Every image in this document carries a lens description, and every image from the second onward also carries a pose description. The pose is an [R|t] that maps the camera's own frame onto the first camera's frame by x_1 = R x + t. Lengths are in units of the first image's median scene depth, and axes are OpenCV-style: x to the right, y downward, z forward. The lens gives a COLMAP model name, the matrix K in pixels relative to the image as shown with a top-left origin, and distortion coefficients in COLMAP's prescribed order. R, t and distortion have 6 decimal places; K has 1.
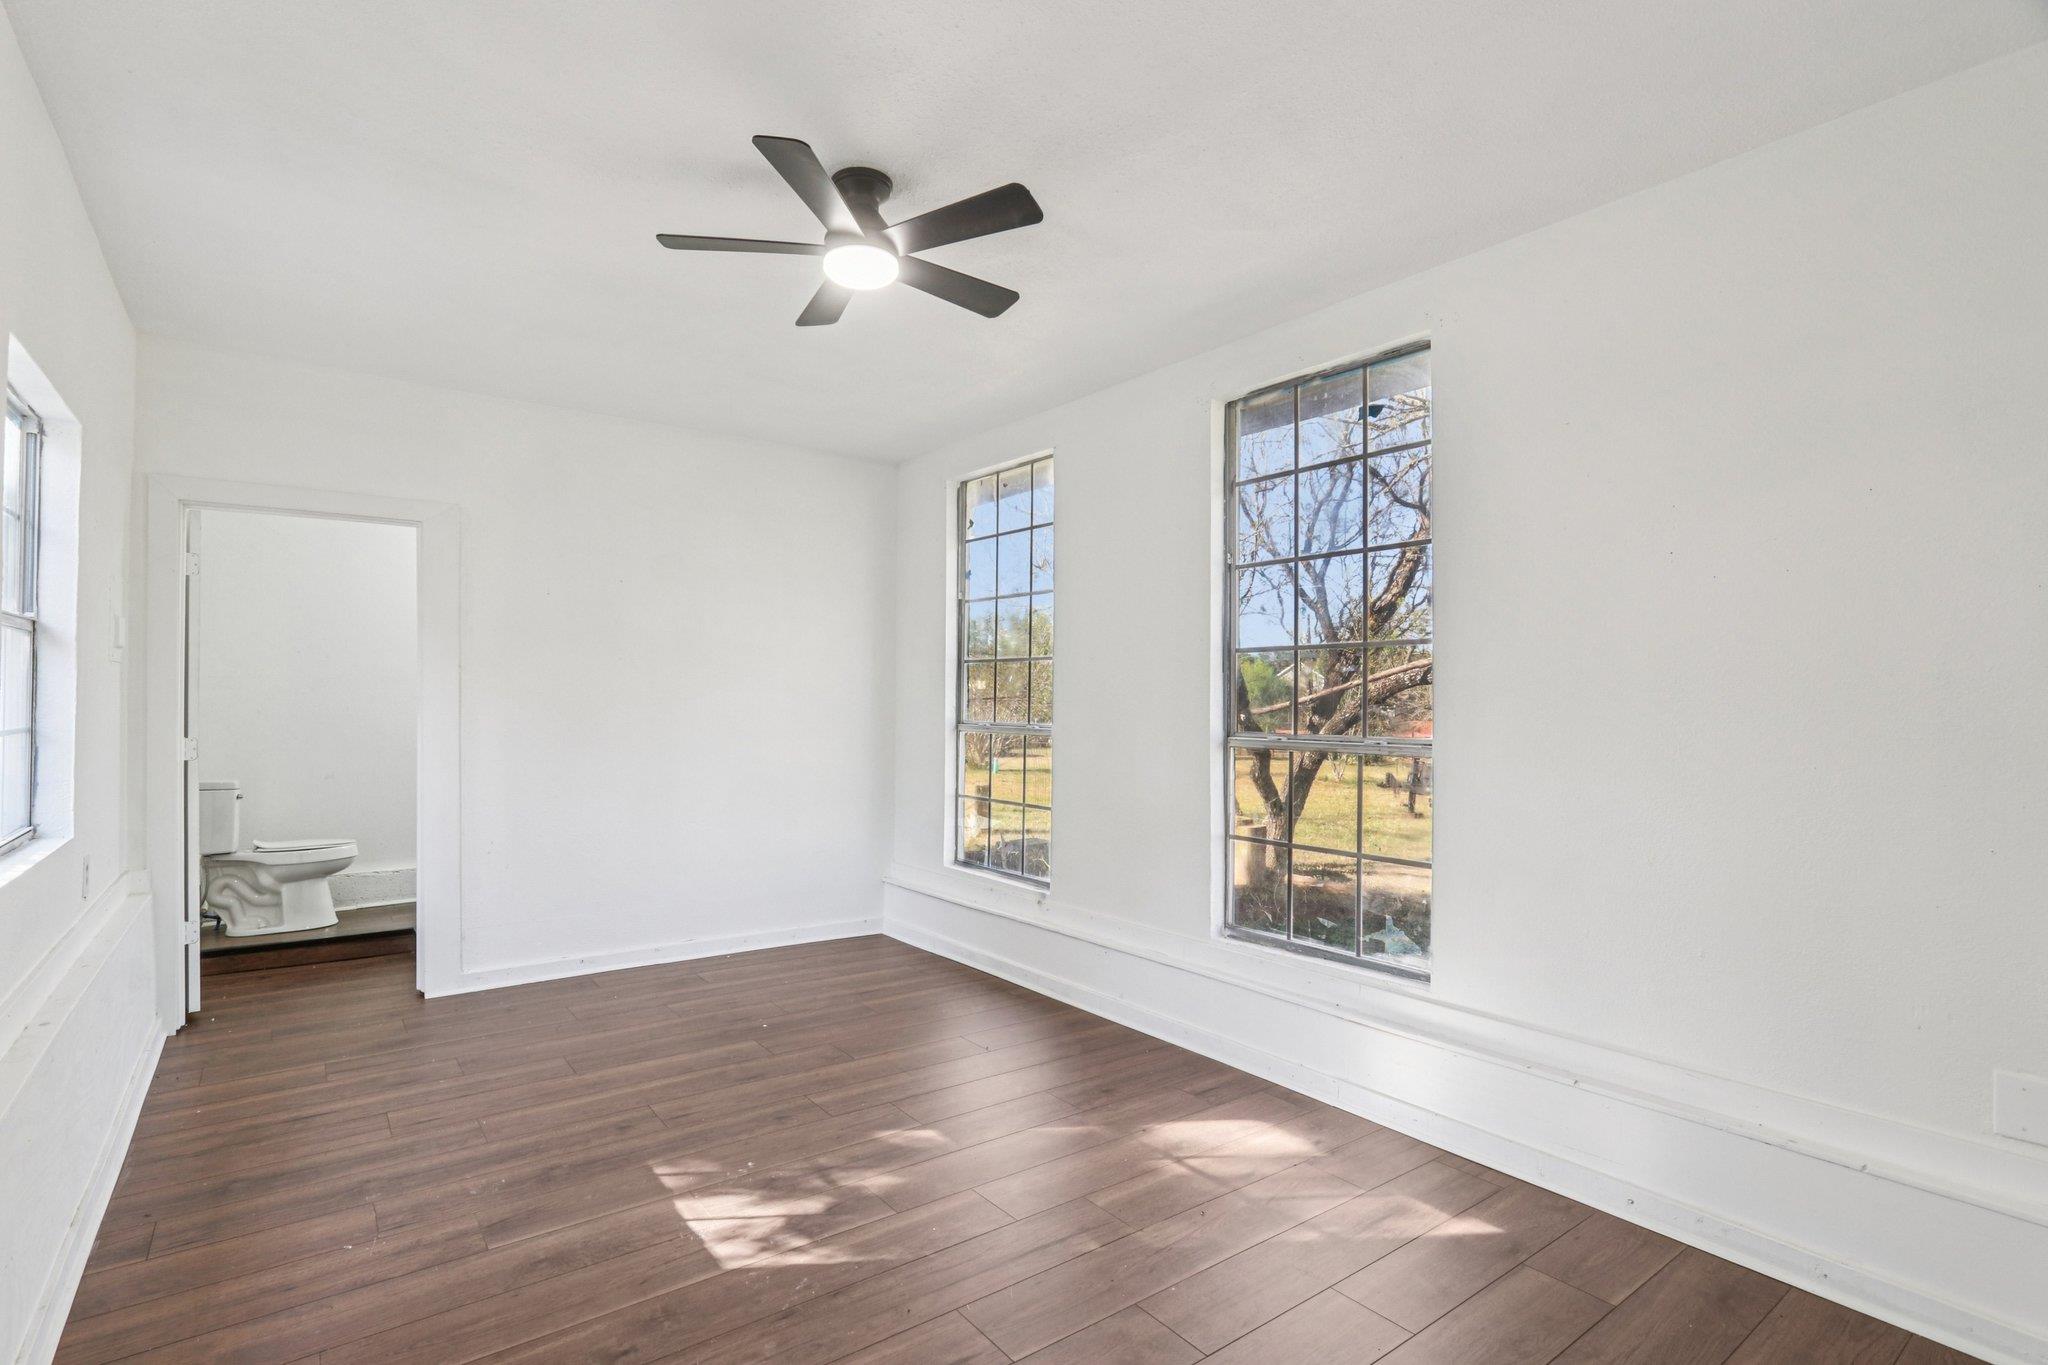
lens RADIAL K [[966.6, 0, 984.0], [0, 966.6, 691.7], [0, 0, 1]] dist [-0.002113, -0.000490]
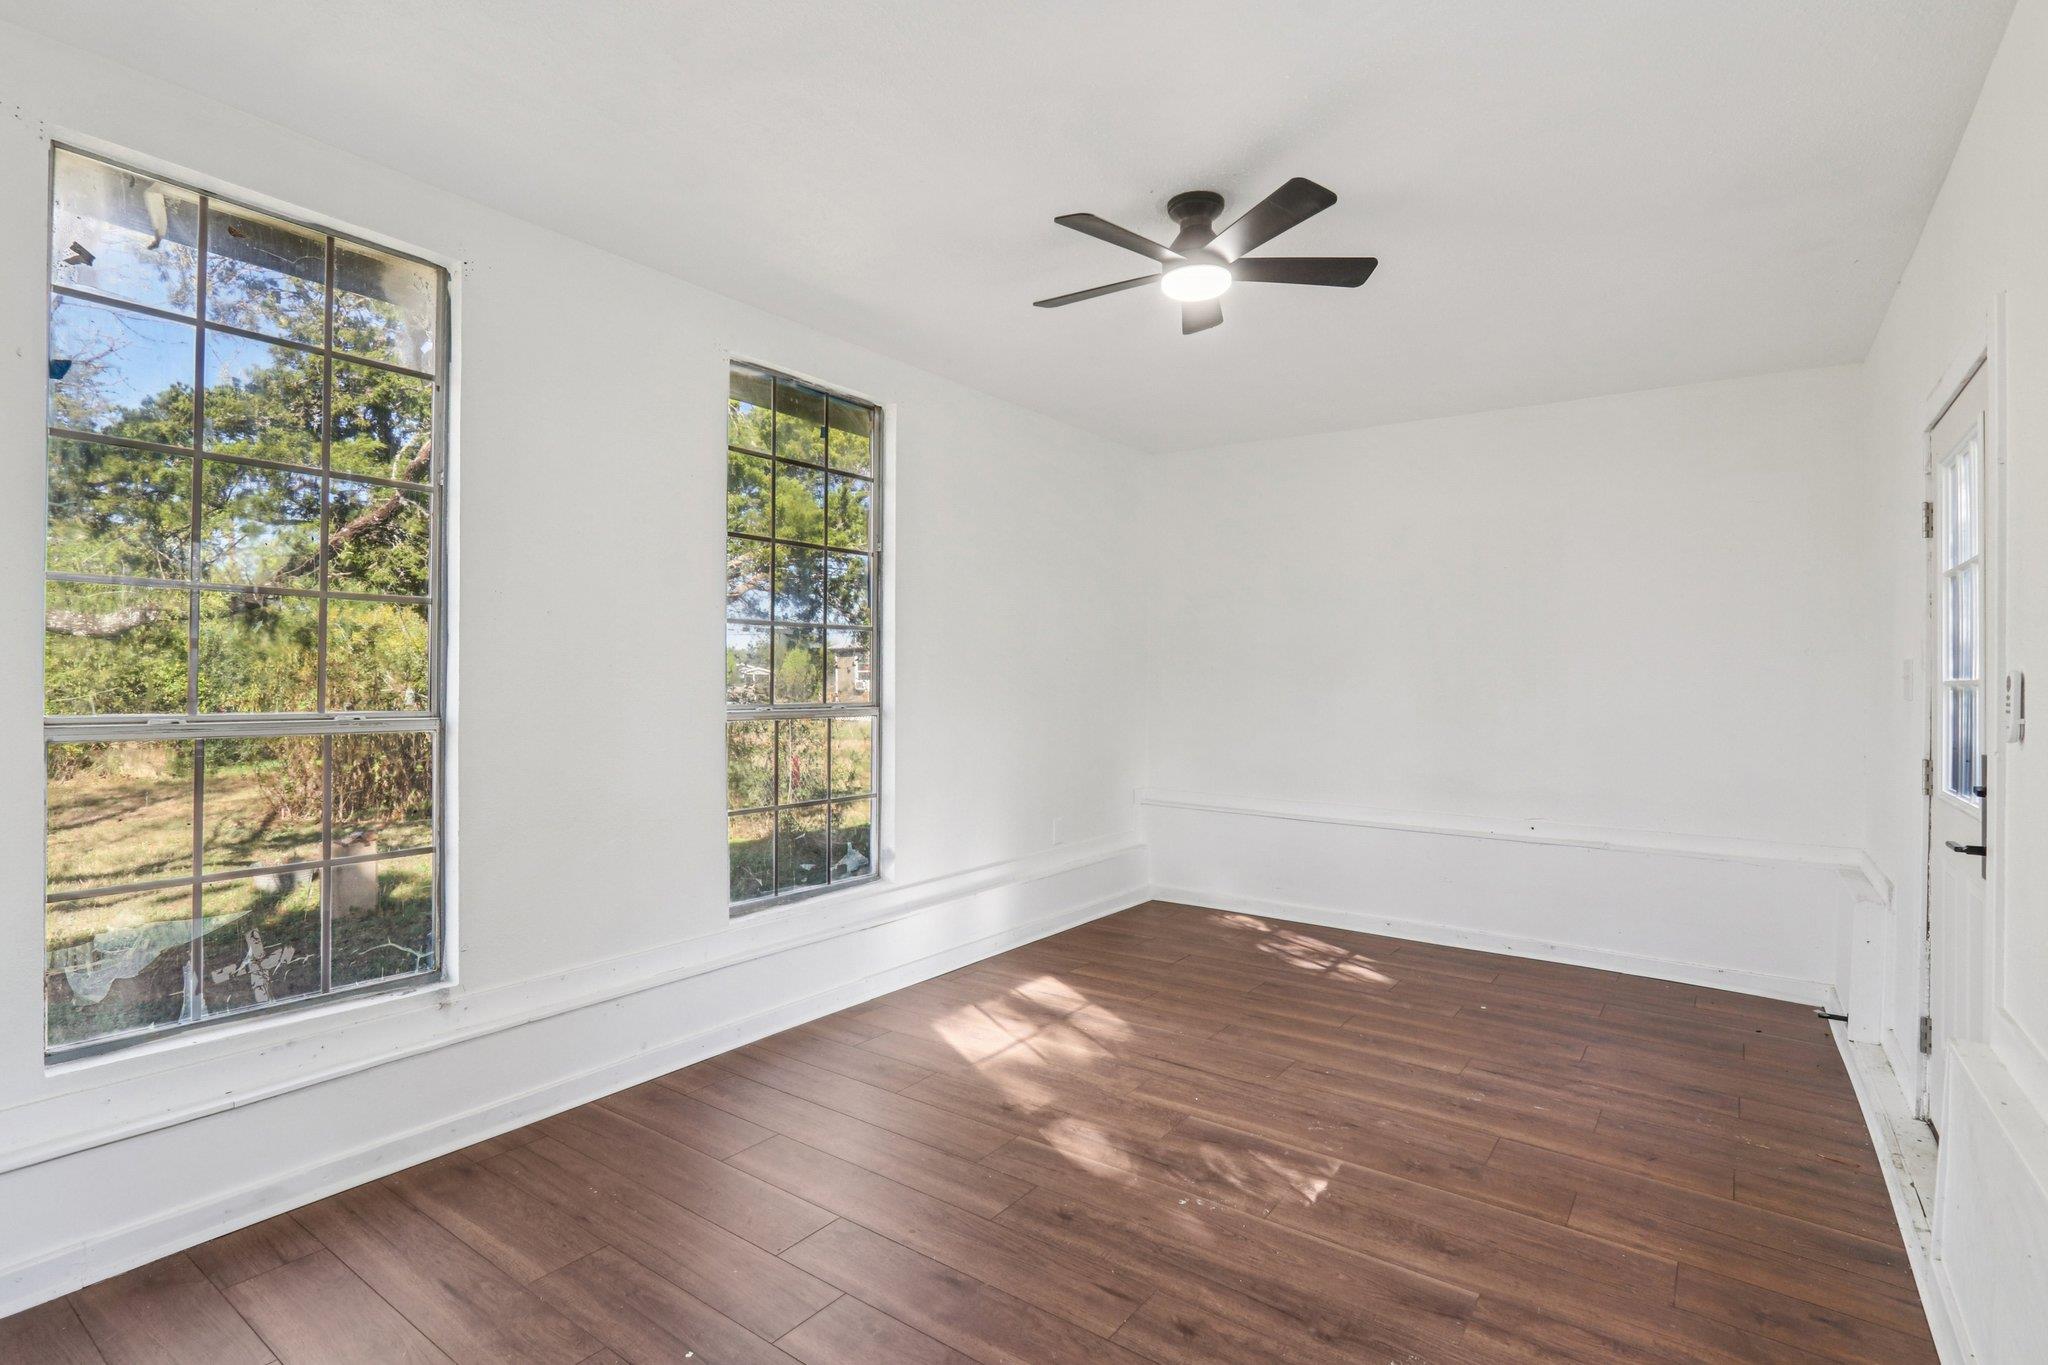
lens RADIAL K [[989.0, 0, 983.8], [0, 989.0, 679.4], [0, 0, 1]] dist [-0.001932, -0.000732]
pose [[-0.286337, -0.013621, 0.958032, -0.824398], [-0.022969, 0.999709, 0.007348, 0.001728], [-0.957854, -0.019901, -0.286567, 1.126715]]
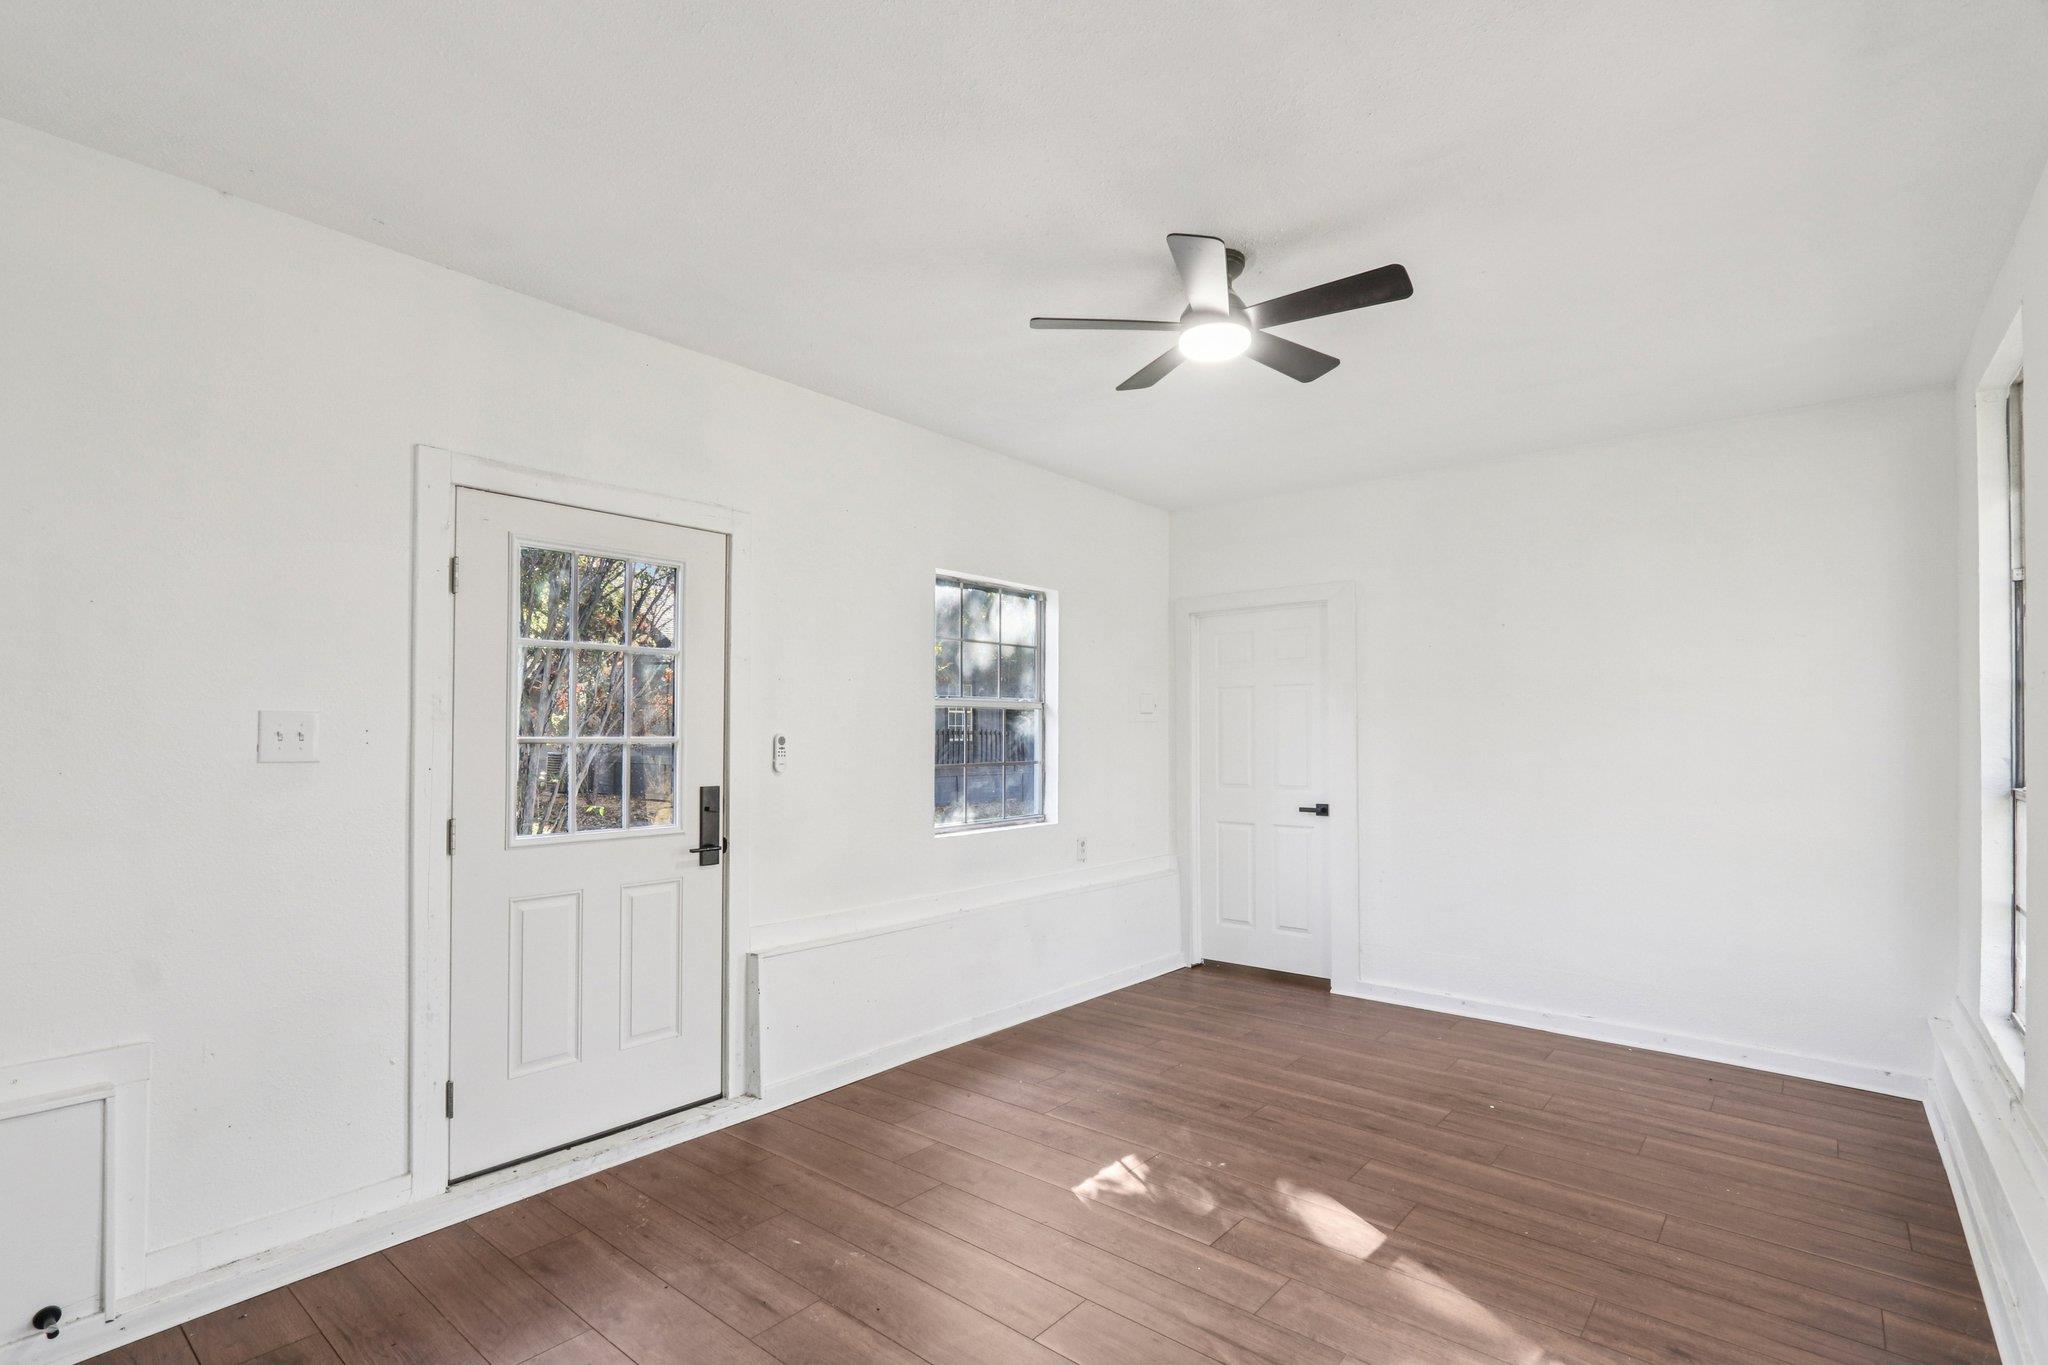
lens RADIAL K [[969.6, 0, 1014.9], [0, 969.6, 720.1], [0, 0, 1]] dist [-0.001588, -0.000537]
pose [[0.249567, -0.022986, -0.968085, 0.616277], [0.007425, 0.999734, -0.021824, -0.000612], [0.968329, -0.001741, 0.249672, 0.380616]]
